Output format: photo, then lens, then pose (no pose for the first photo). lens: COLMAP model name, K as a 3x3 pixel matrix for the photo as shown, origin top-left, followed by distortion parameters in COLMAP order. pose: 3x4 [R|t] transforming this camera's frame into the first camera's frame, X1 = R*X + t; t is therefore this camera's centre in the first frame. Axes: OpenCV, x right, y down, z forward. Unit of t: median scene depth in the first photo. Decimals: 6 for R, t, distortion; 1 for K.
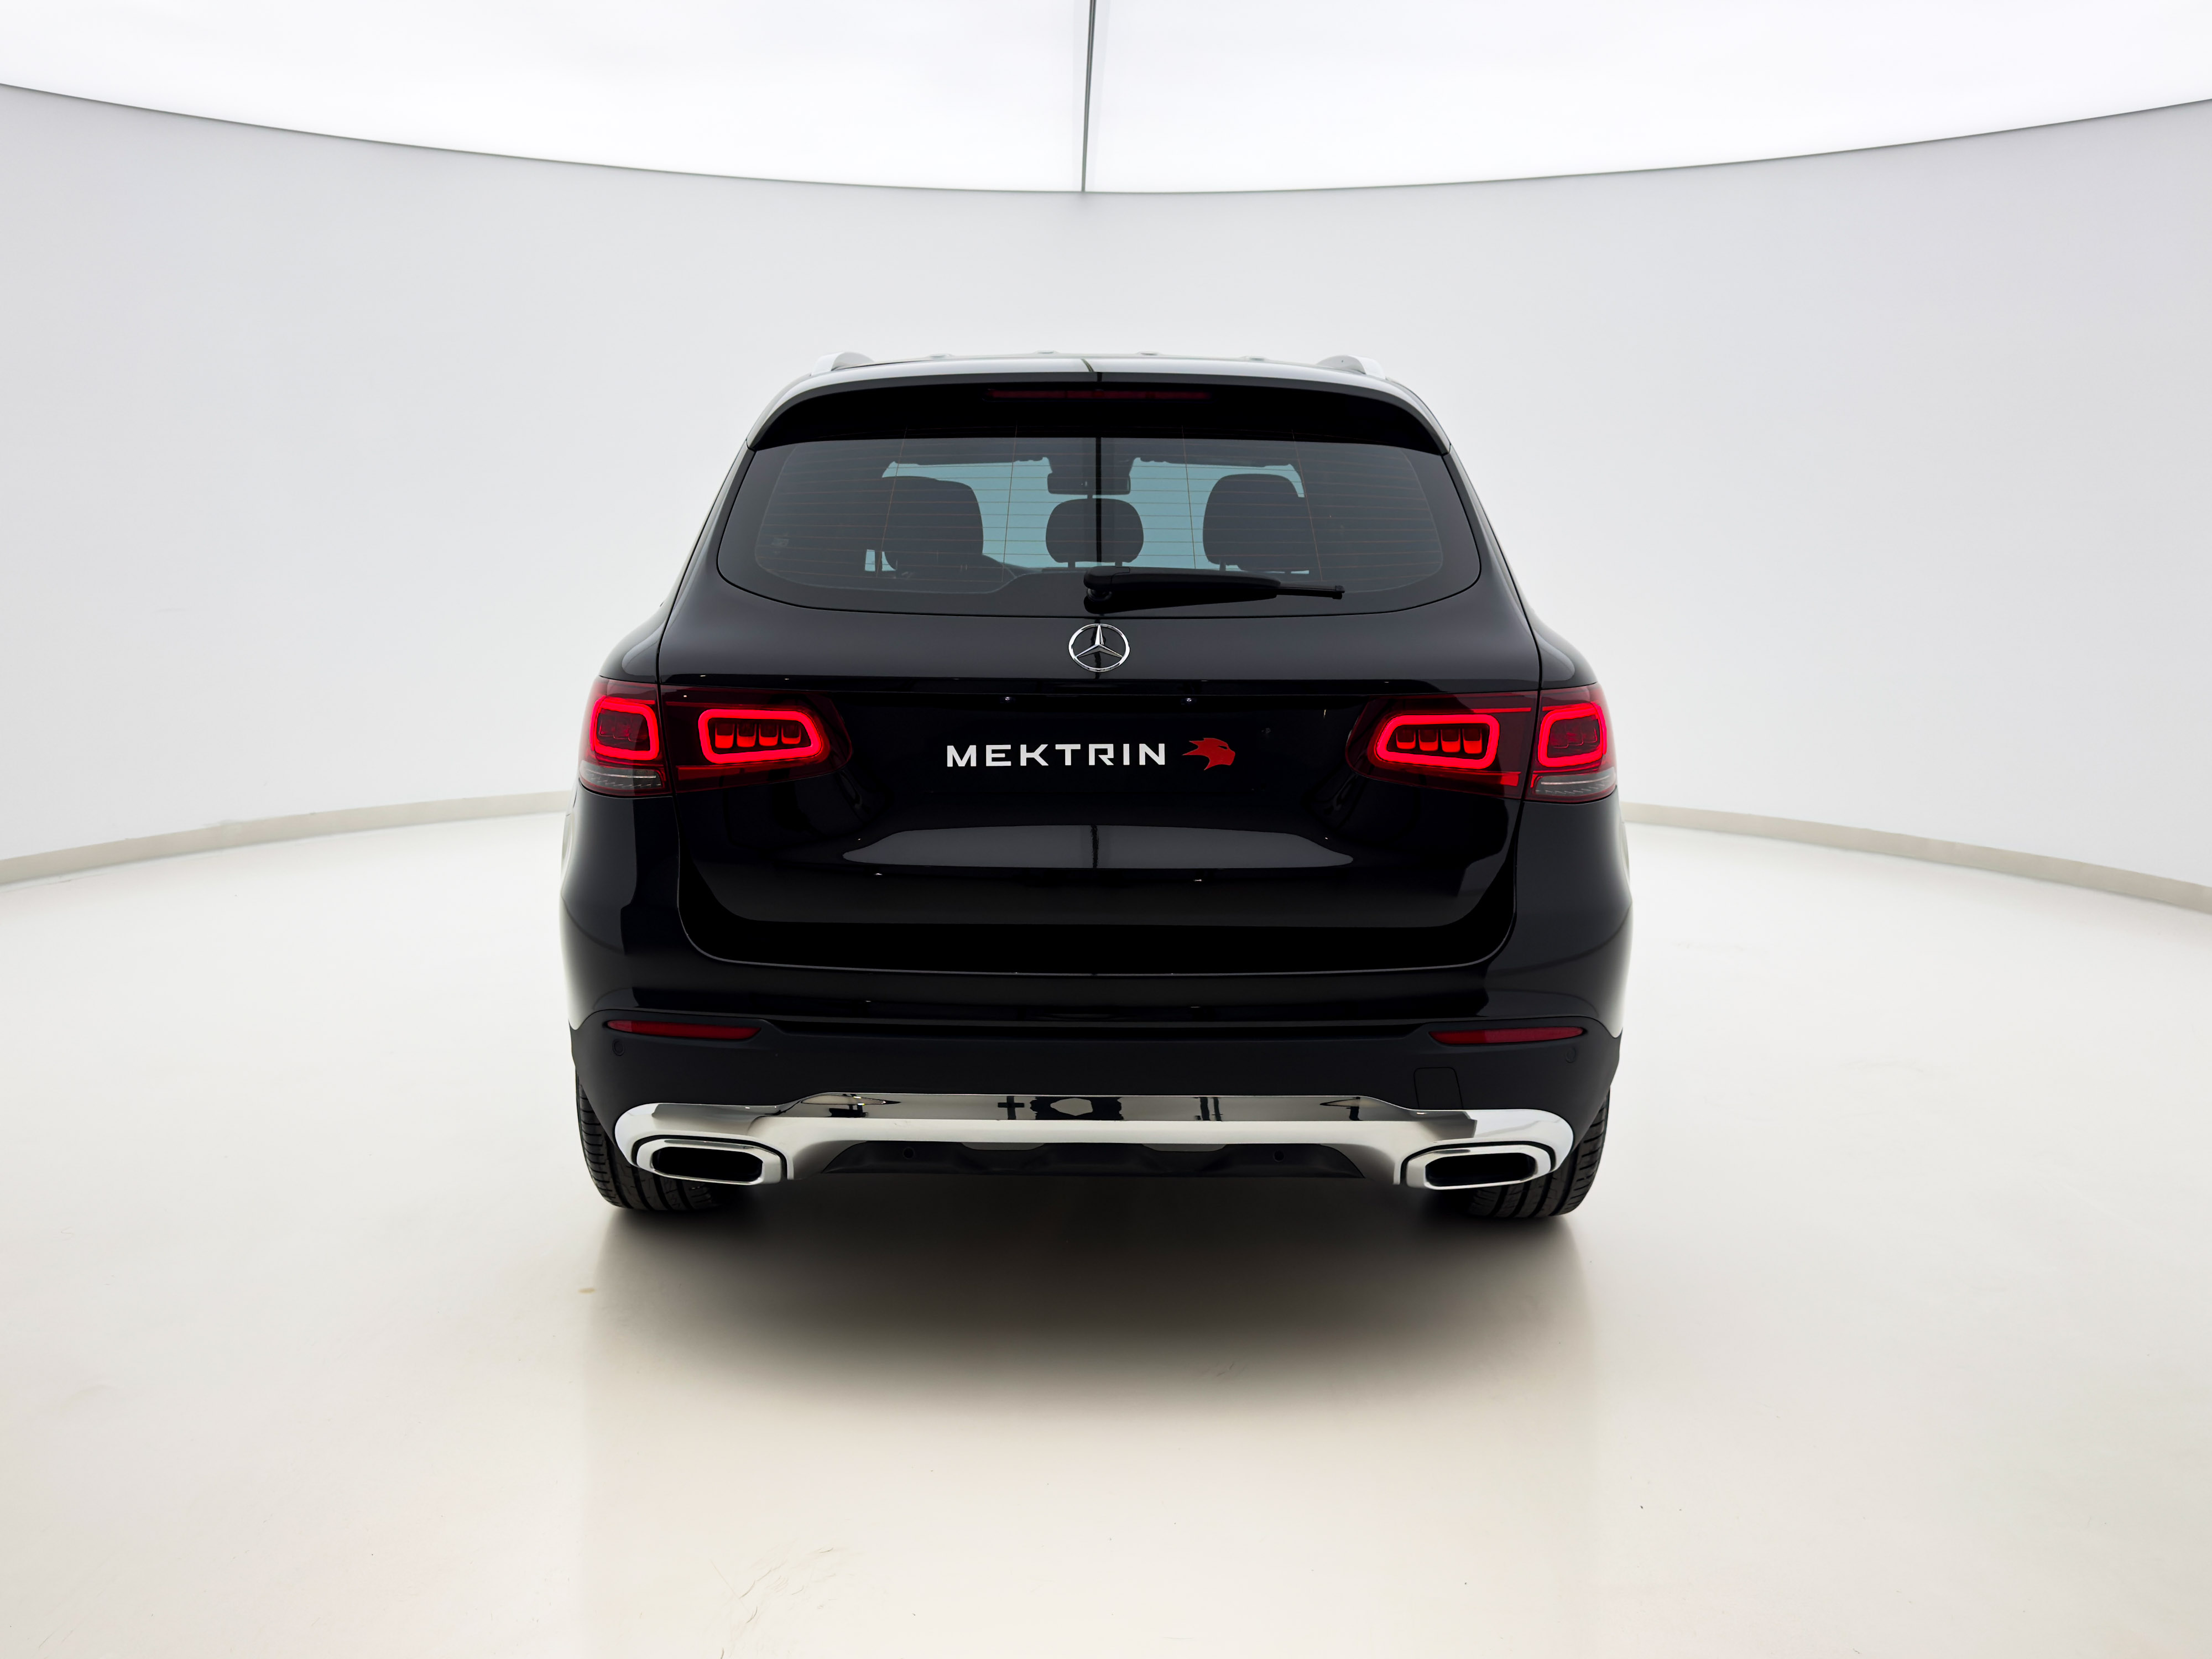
lens RADIAL K [[1550.2, 0, 1106.0], [0, 1550.2, 829.5], [0, 0, 1]] dist [0.009129, -0.000484]
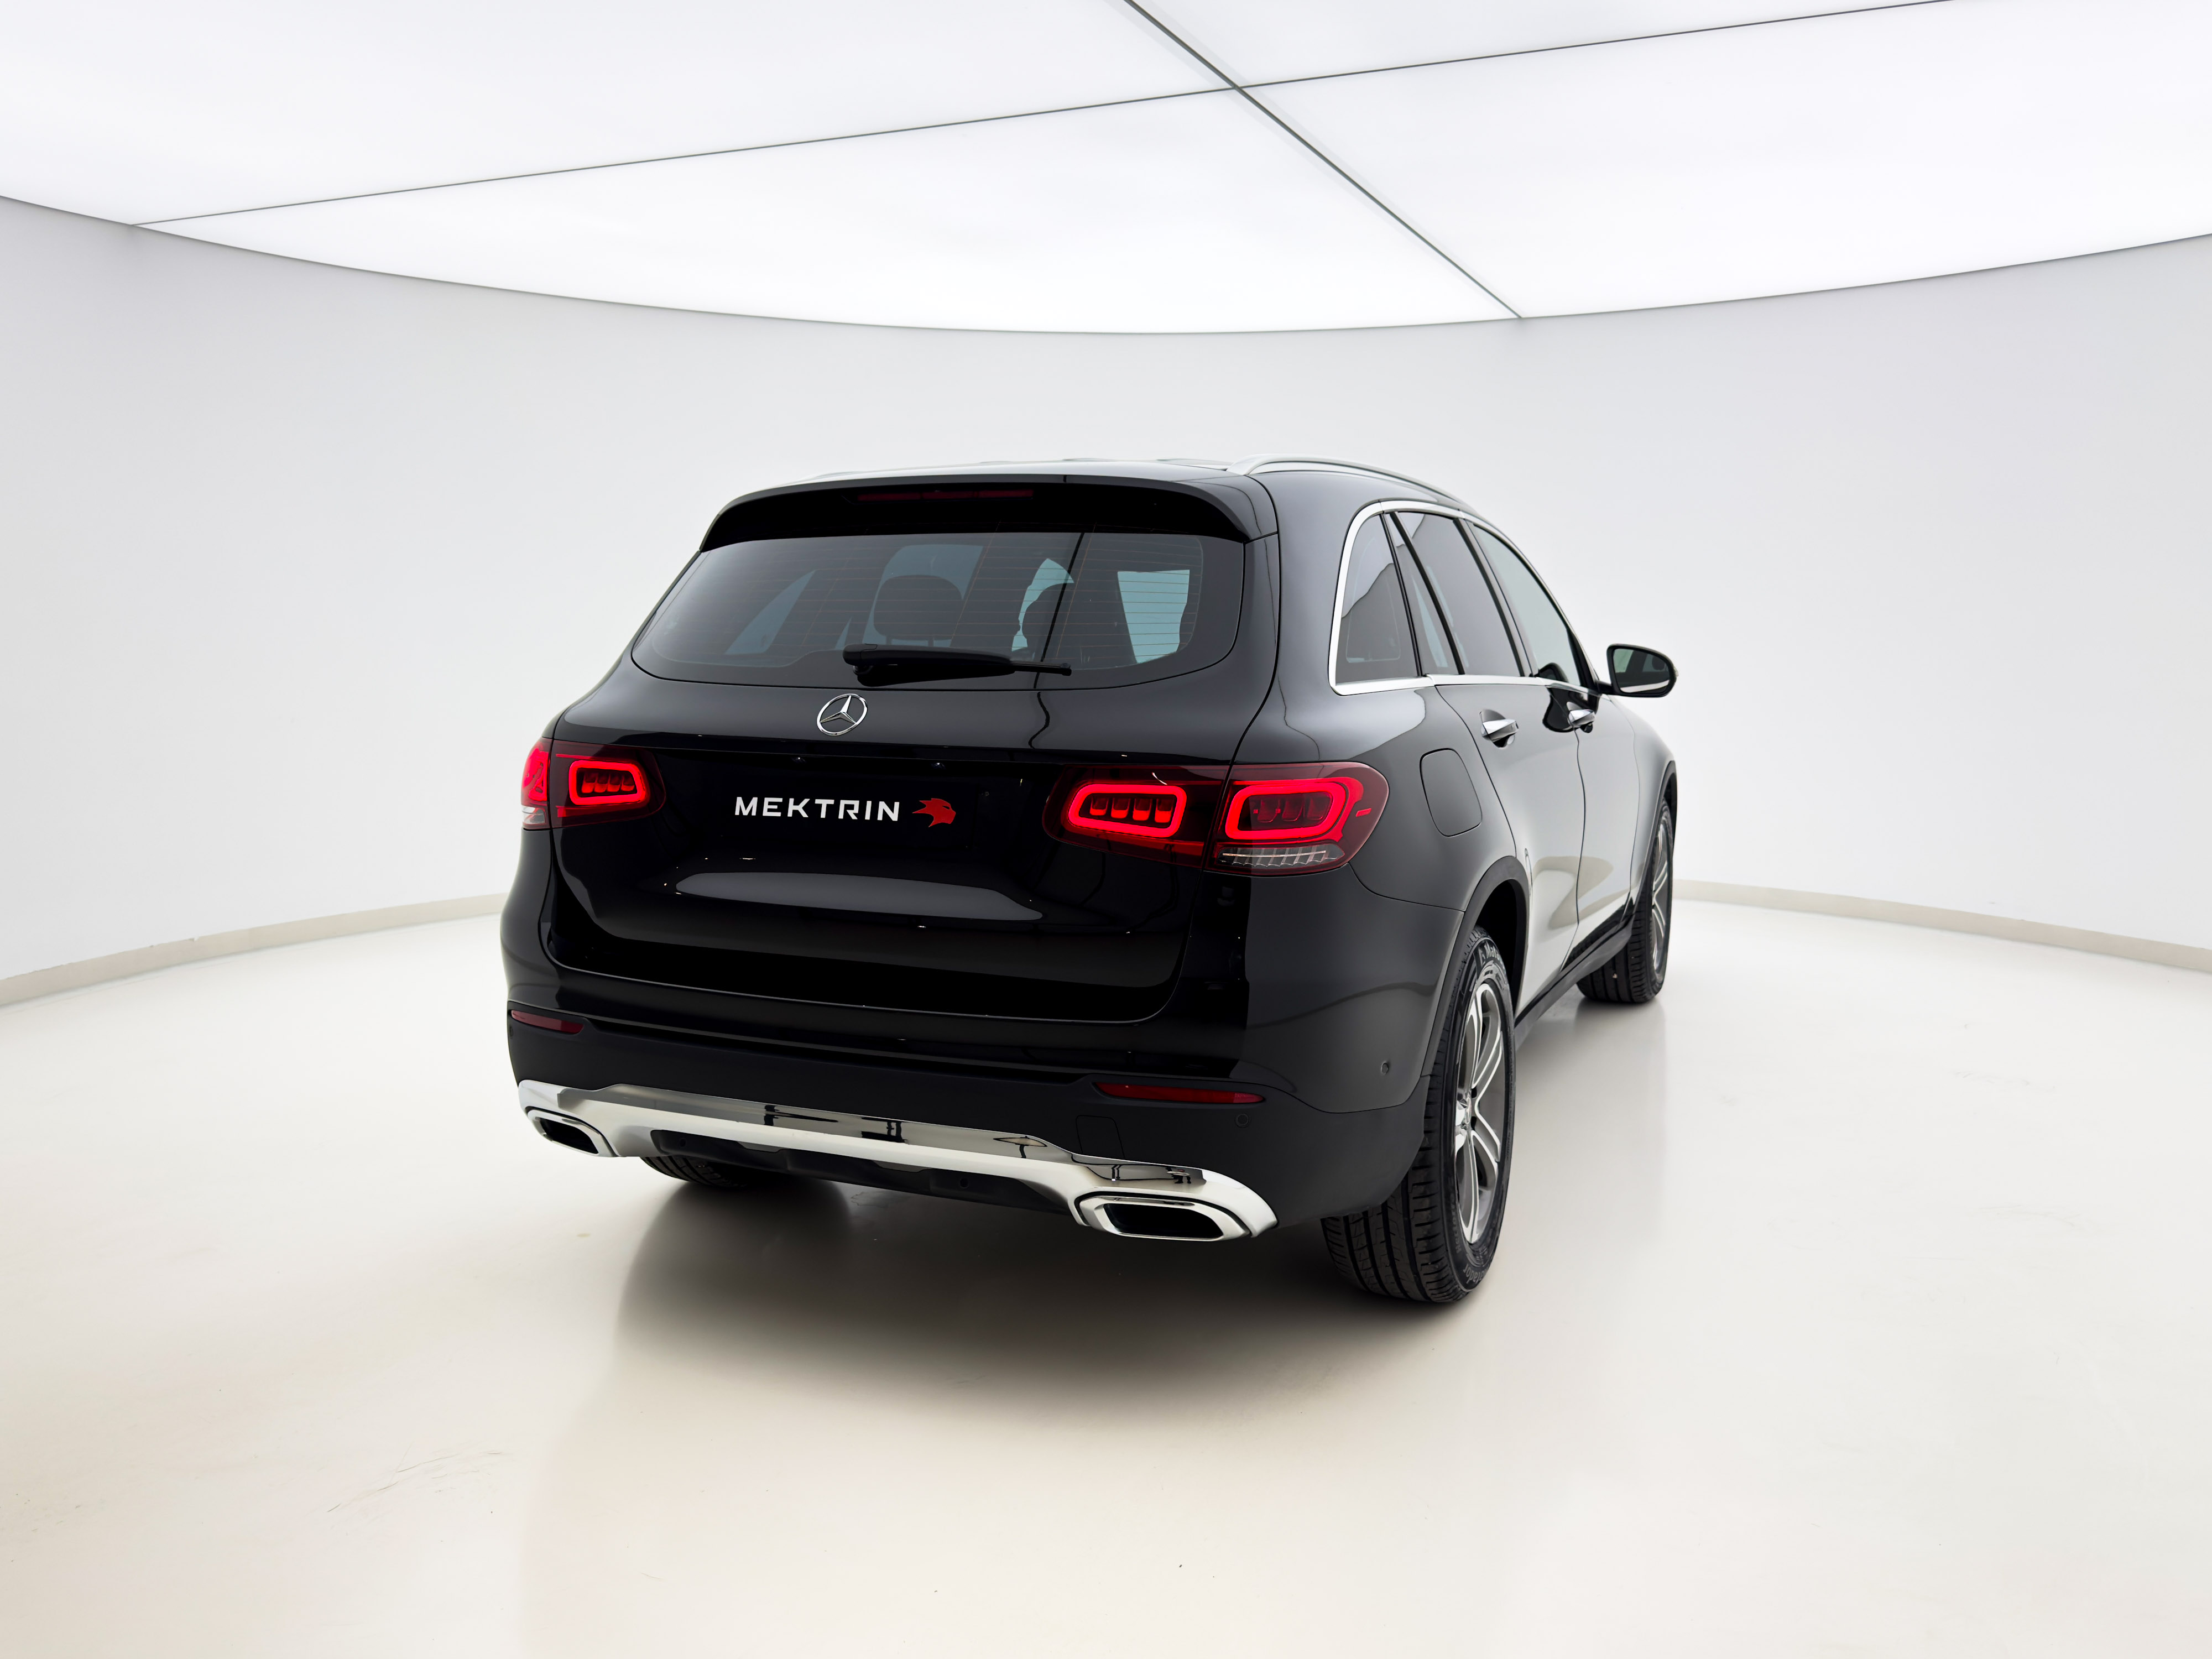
lens RADIAL K [[1536.9, 0, 1106.0], [0, 1536.9, 829.5], [0, 0, 1]] dist [-0.131832, 0.000023]
pose [[0.951327, 0.044420, -0.304967, 0.514831], [-0.060911, 0.997139, -0.044770, 0.004625], [0.302105, 0.061167, 0.951310, -0.002803]]
